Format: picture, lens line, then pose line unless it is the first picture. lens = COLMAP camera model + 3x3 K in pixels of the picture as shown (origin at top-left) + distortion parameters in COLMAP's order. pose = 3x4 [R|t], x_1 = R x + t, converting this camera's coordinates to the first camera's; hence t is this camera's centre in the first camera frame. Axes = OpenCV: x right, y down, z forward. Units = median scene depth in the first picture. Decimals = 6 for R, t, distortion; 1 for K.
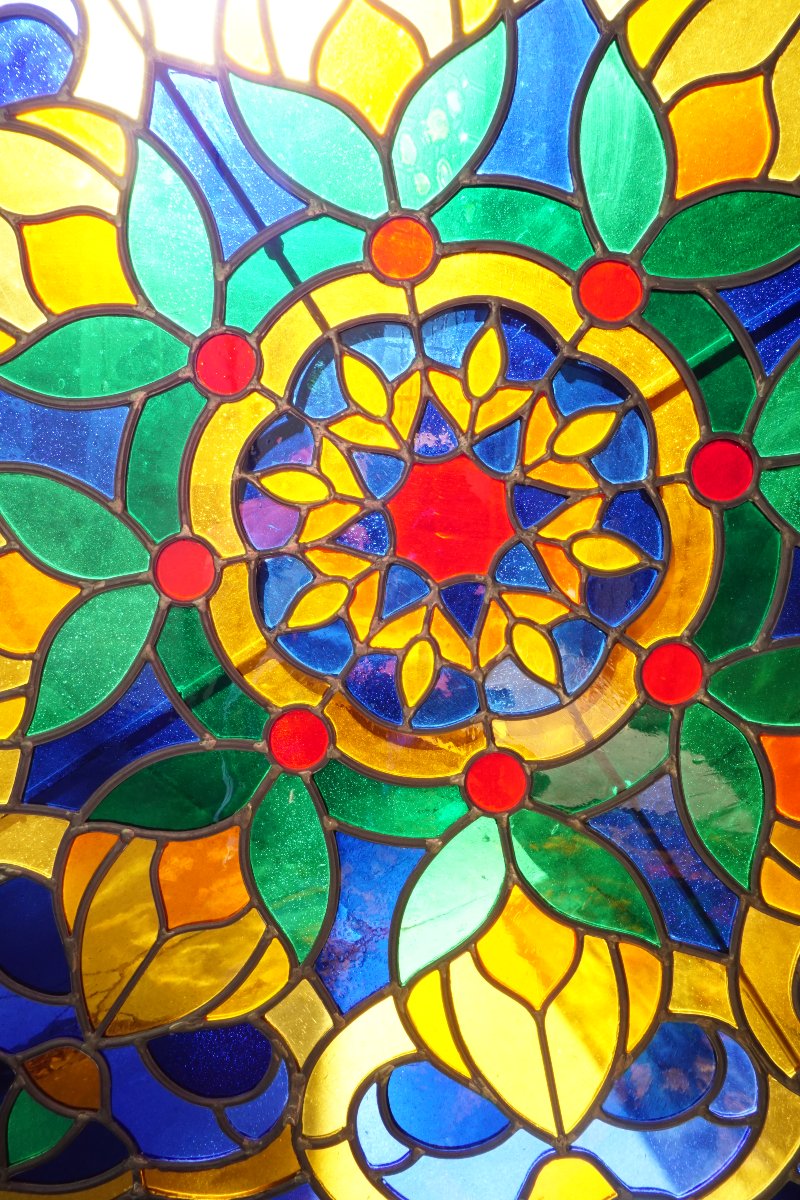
lens RADIAL K [[828.9, 0, 393.2], [0, 828.9, 598.1], [0, 0, 1]] dist [-0.029898, 0.027171]
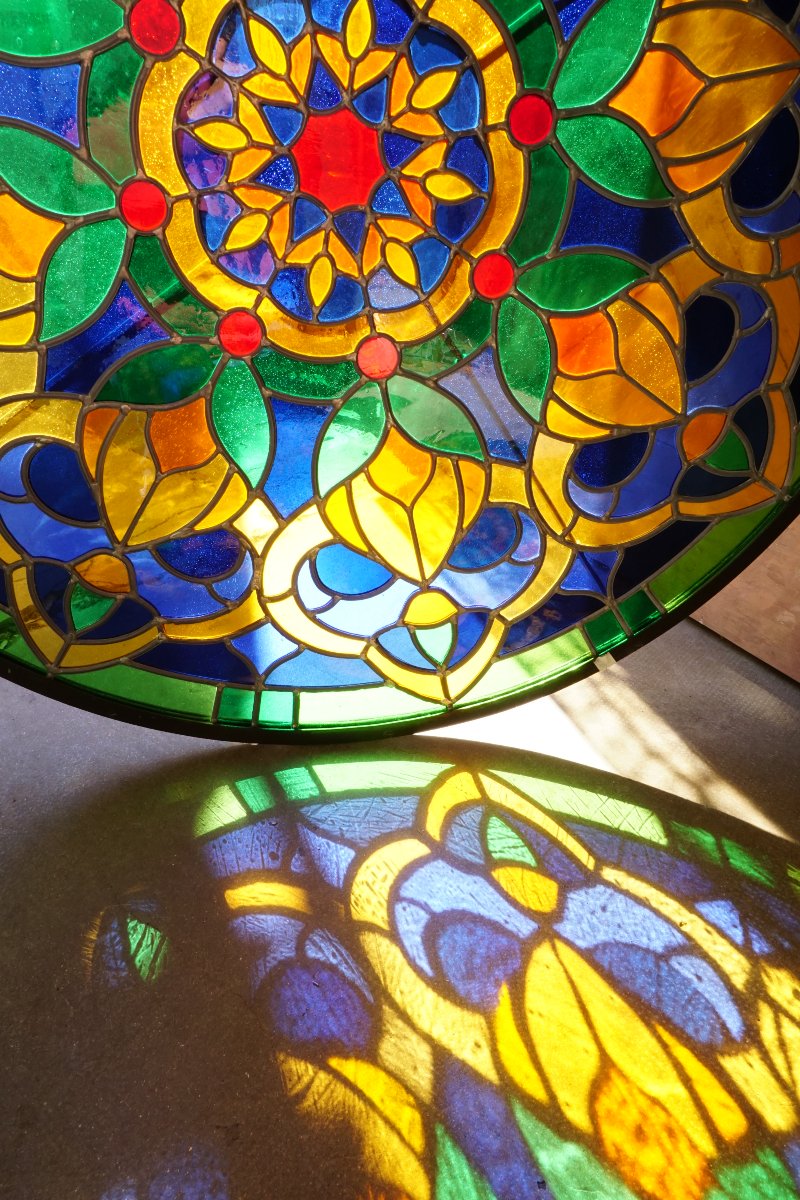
lens RADIAL K [[828.9, 0, 393.2], [0, 828.9, 598.1], [0, 0, 1]] dist [-0.029898, 0.027171]
pose [[0.990003, -0.076845, 0.118275, -0.057947], [0.022956, 0.915157, 0.402443, 0.020160], [-0.139166, -0.395704, 0.907772, -0.536215]]
